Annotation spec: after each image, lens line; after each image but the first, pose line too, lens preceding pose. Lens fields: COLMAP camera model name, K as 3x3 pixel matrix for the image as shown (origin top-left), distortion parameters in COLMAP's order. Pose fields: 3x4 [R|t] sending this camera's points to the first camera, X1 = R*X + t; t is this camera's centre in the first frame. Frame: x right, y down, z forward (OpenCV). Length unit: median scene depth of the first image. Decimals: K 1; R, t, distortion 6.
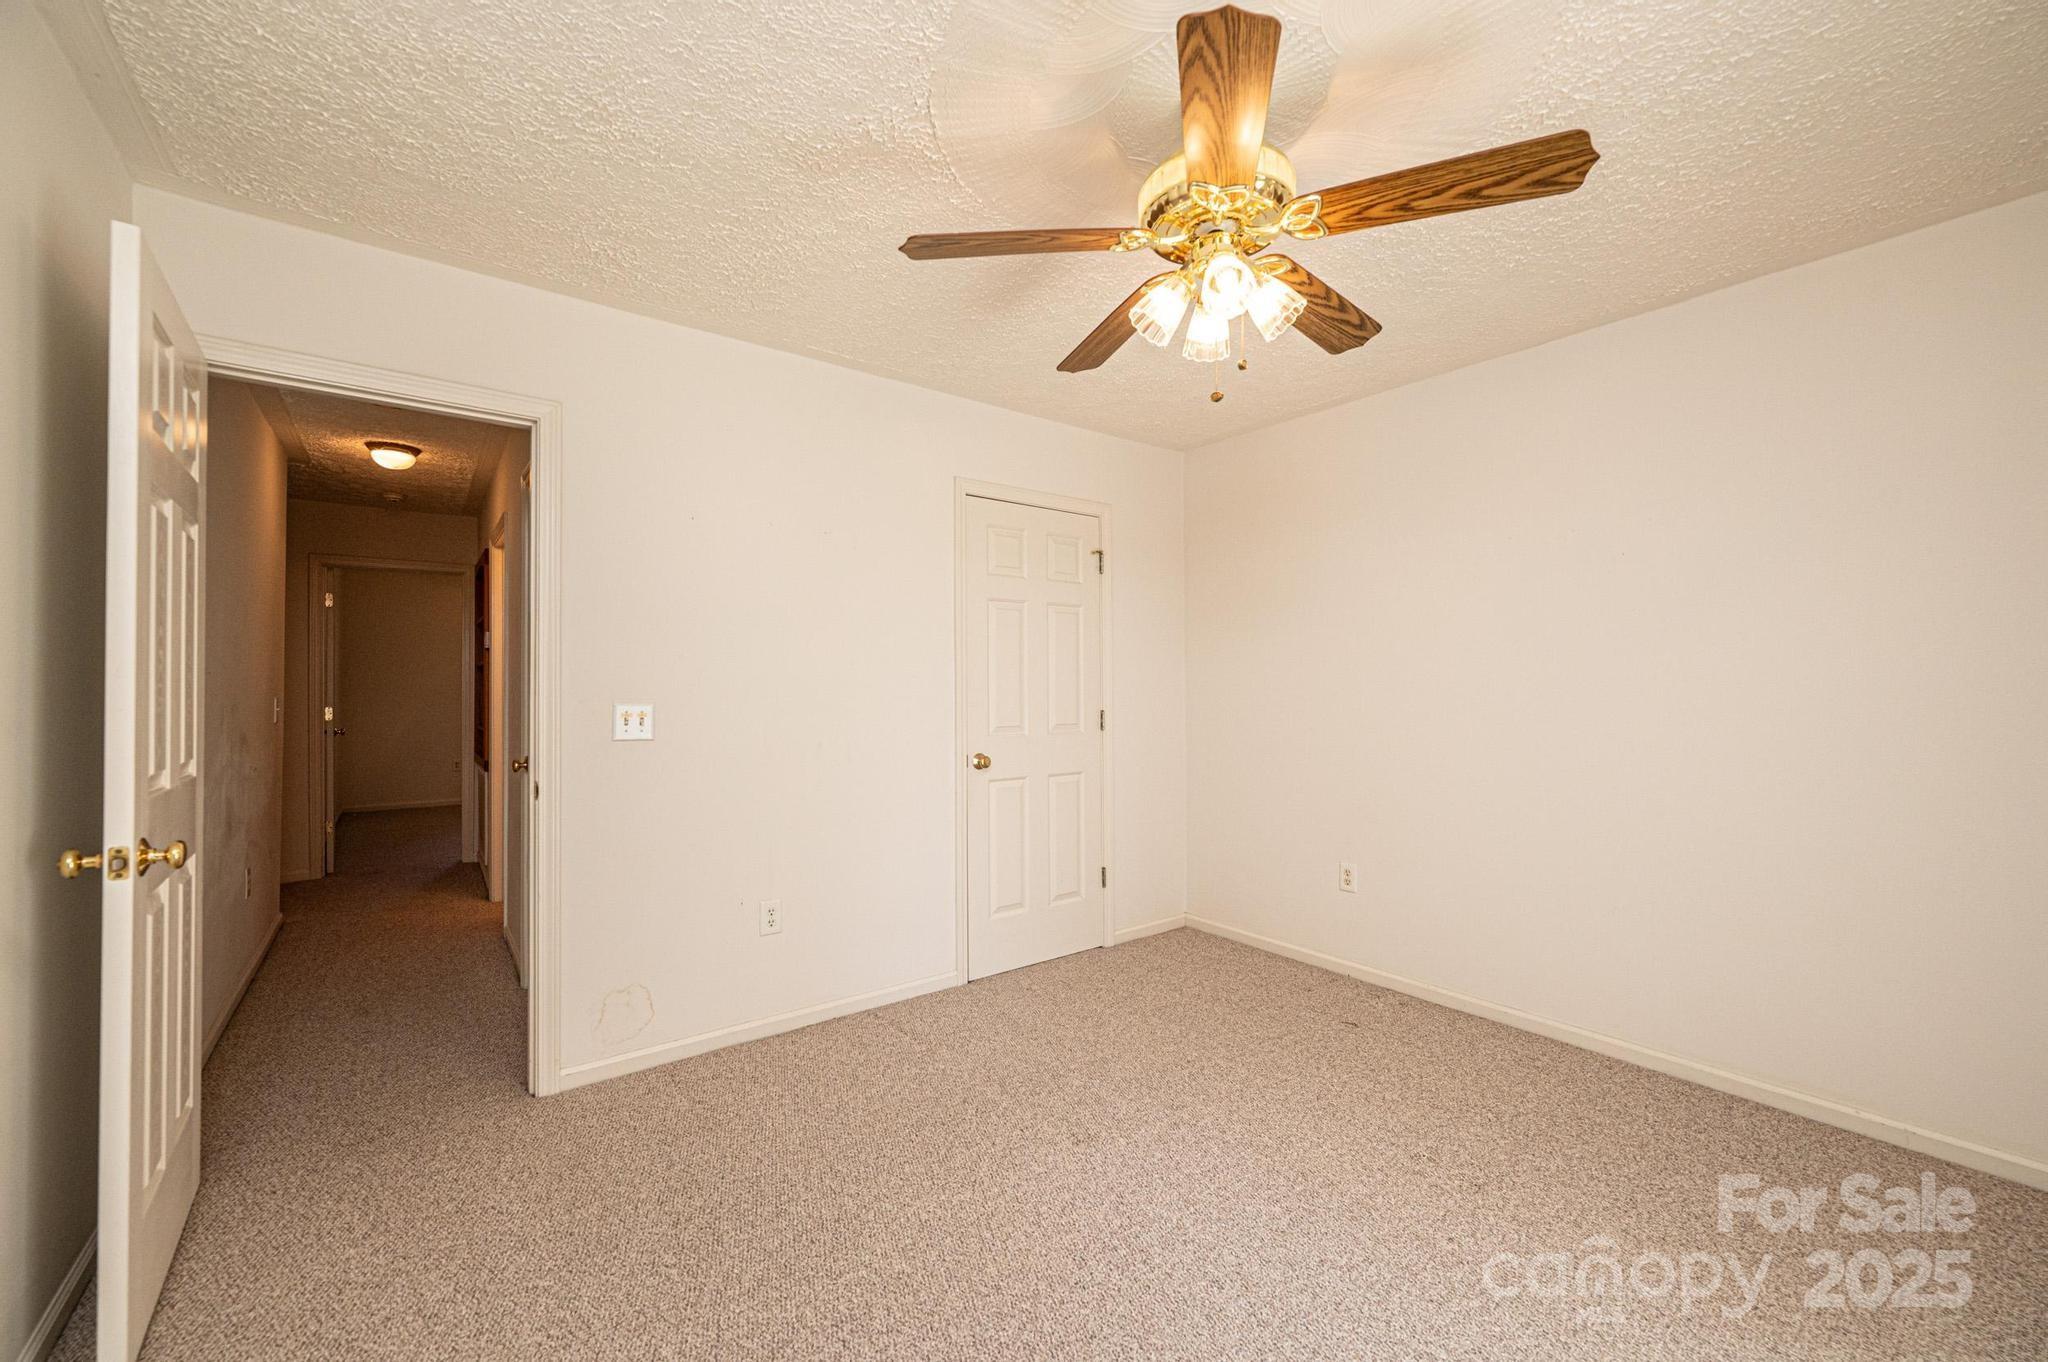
lens RADIAL K [[814.9, 0, 1027.2], [0, 814.9, 687.6], [0, 0, 1]] dist [0.001201, -0.000405]
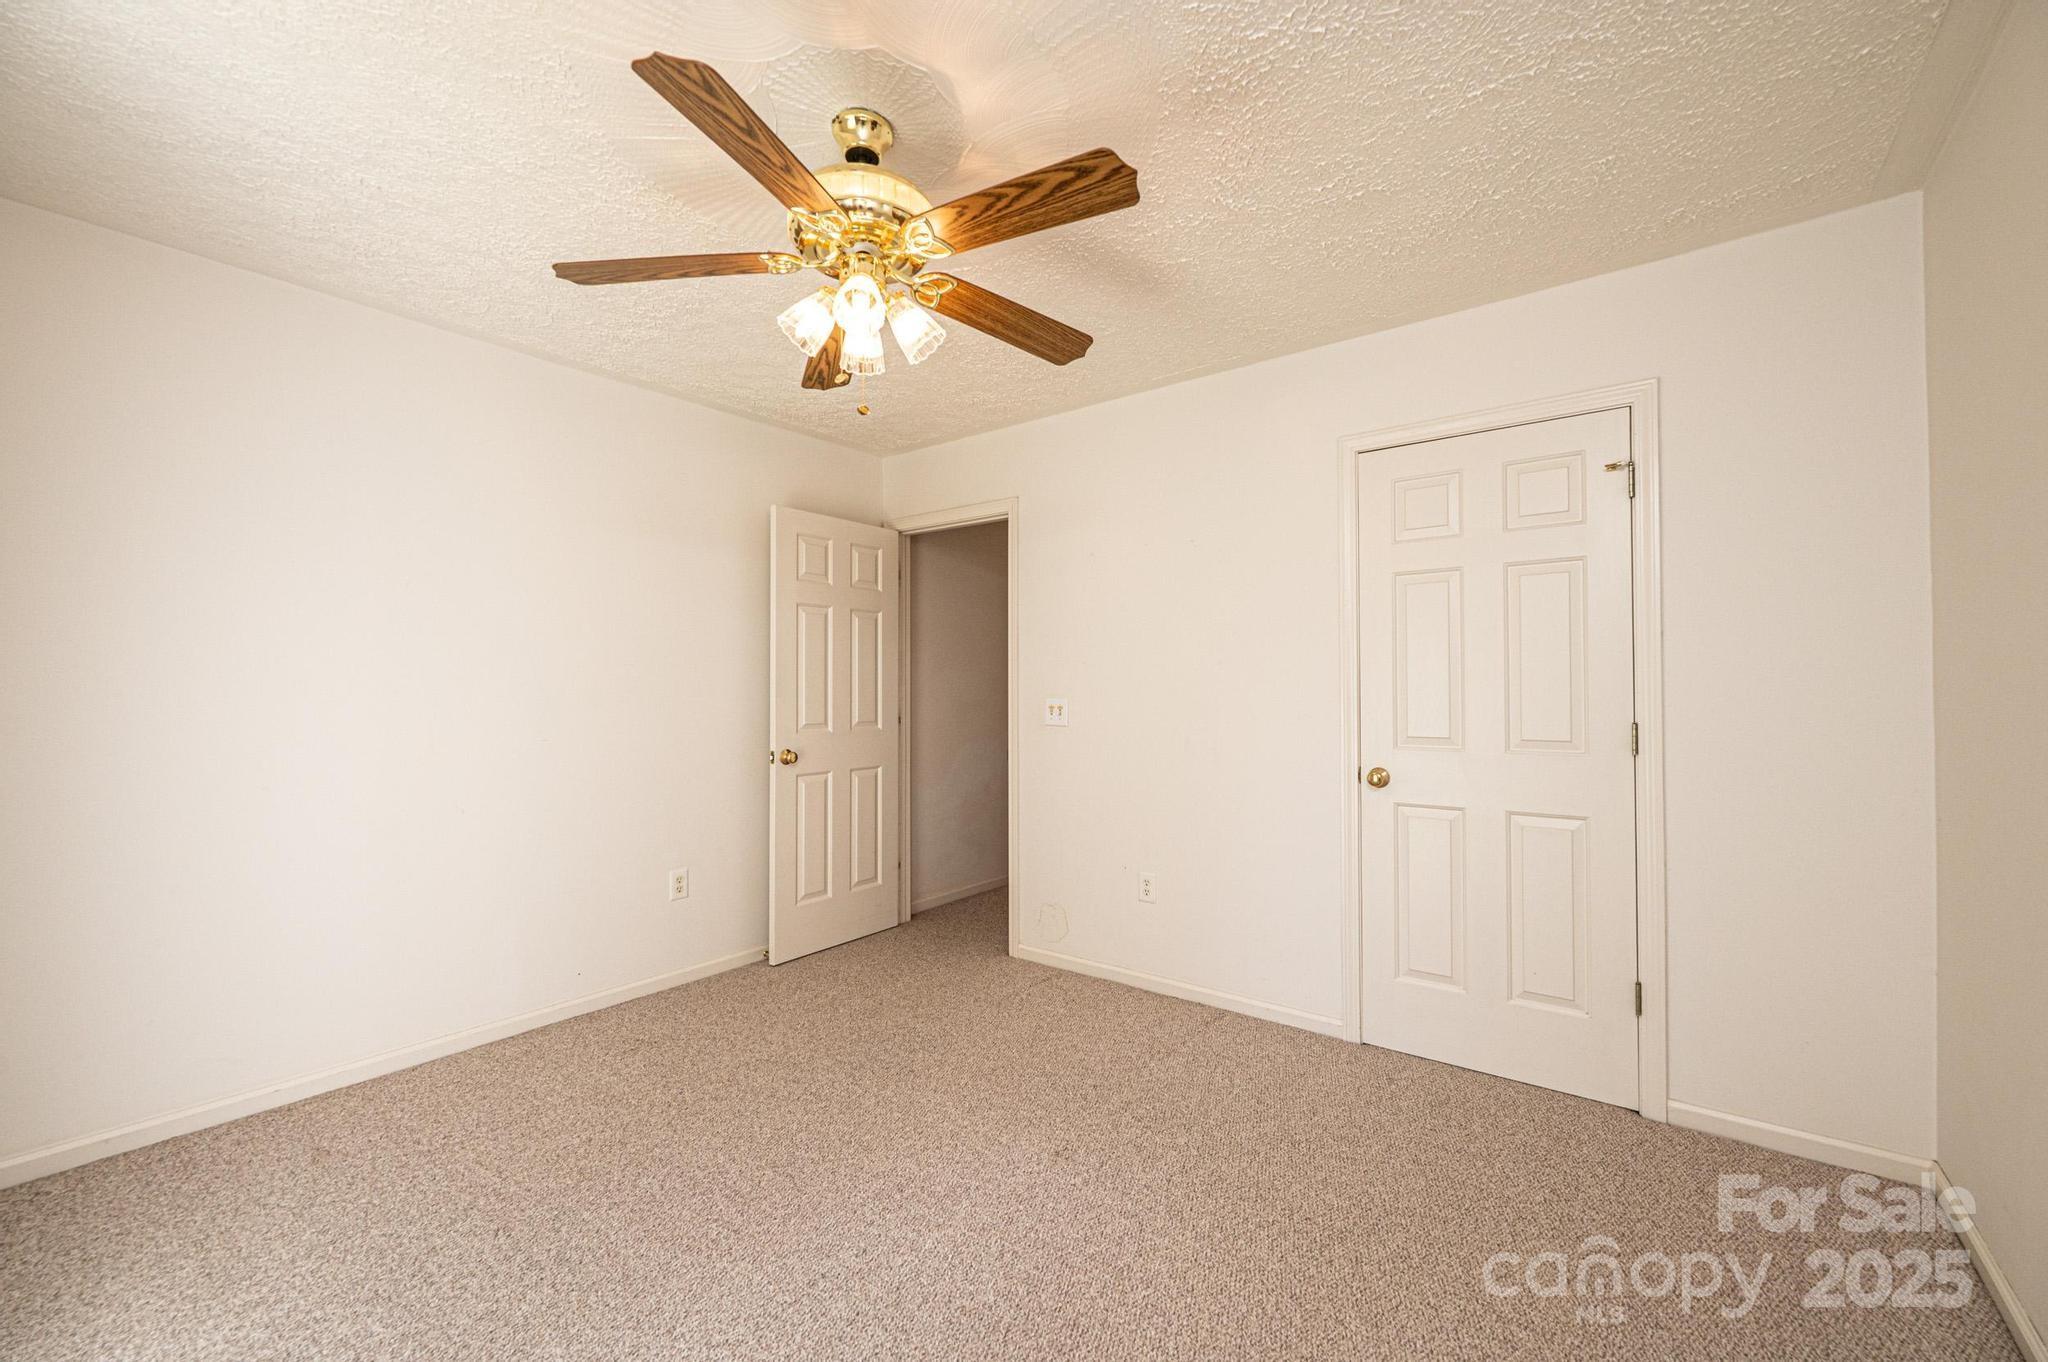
lens RADIAL K [[814.9, 0, 1019.4], [0, 814.9, 686.4], [0, 0, 1]] dist [0.001201, -0.000405]
pose [[0.255316, -0.000799, -0.966857, 0.683176], [0.005634, 0.999984, 0.000661, -0.002209], [0.966841, -0.005616, 0.255316, 0.488629]]
